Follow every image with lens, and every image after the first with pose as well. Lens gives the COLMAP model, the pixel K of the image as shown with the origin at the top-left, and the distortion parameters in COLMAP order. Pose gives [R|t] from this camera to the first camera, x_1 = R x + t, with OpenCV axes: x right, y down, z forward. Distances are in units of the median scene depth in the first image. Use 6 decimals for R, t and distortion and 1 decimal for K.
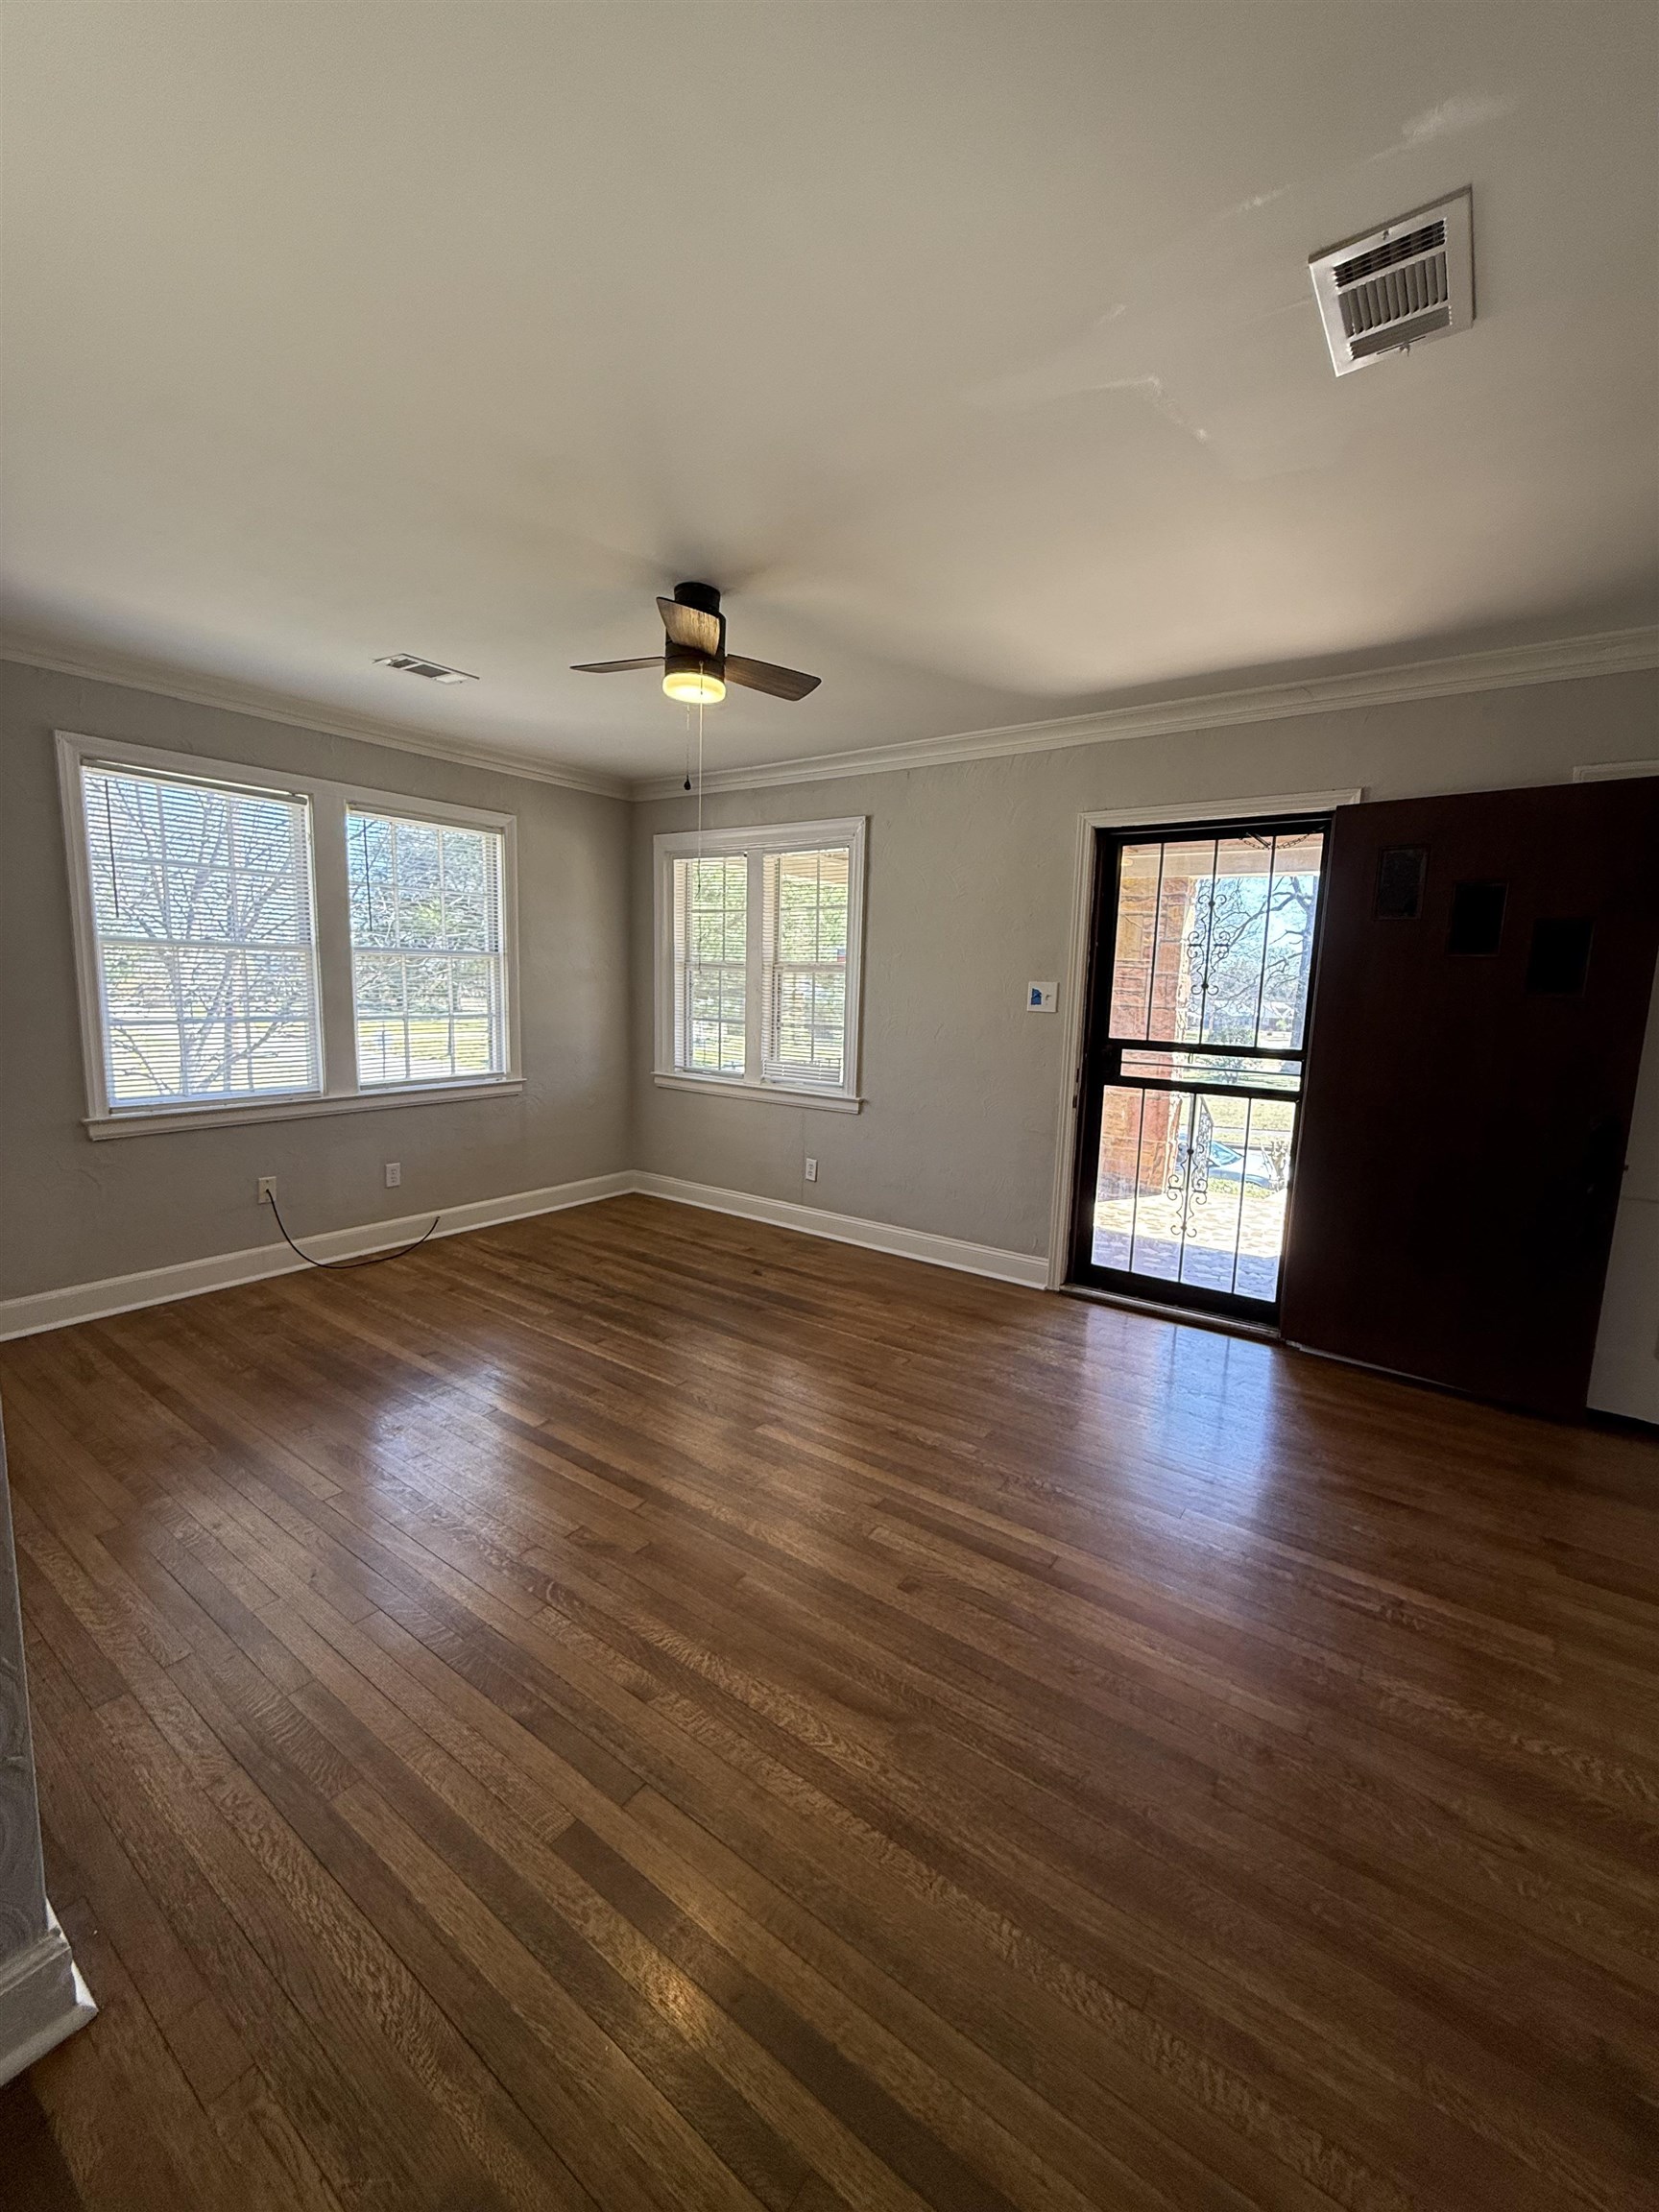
lens RADIAL K [[883.5, 0, 832.3], [0, 883.5, 1095.7], [0, 0, 1]] dist [0.000542, 0.000430]
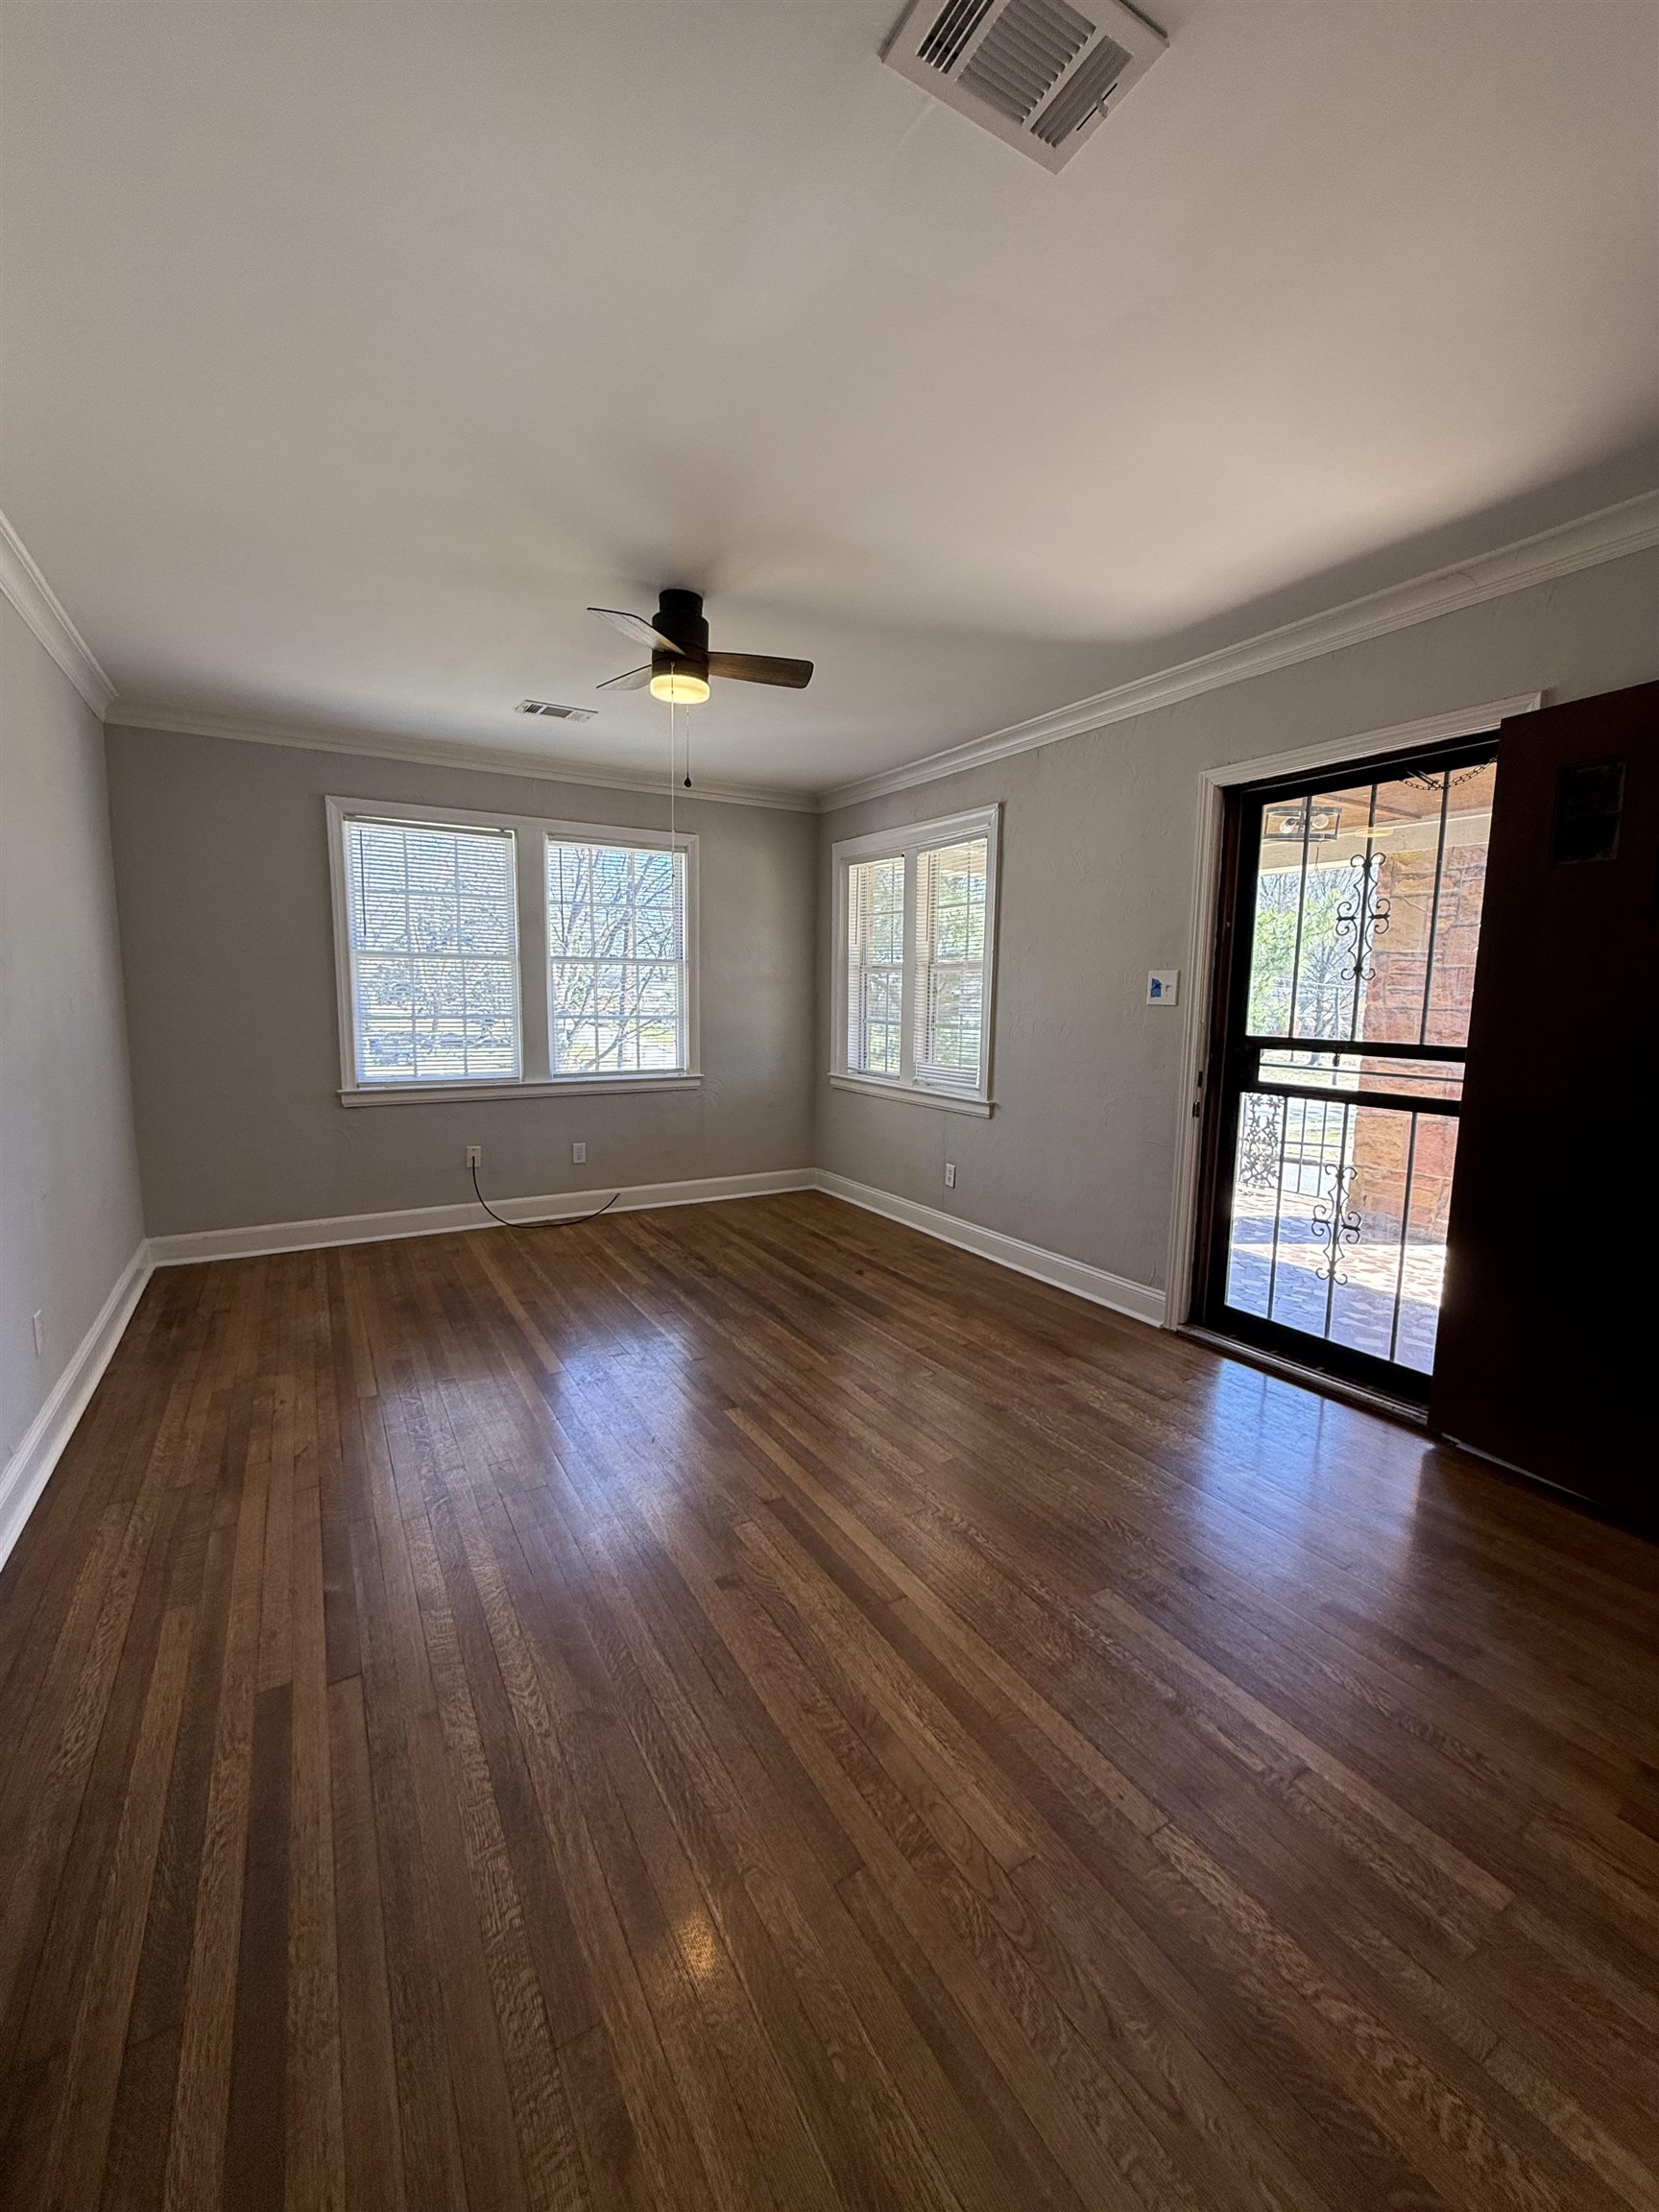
lens RADIAL K [[883.5, 0, 832.3], [0, 883.5, 1095.7], [0, 0, 1]] dist [0.000542, 0.000430]
pose [[0.916678, 0.031876, -0.398354, 0.291619], [-0.041052, 0.999051, -0.014525, 0.019902], [0.397513, 0.029668, 0.917117, 0.079495]]
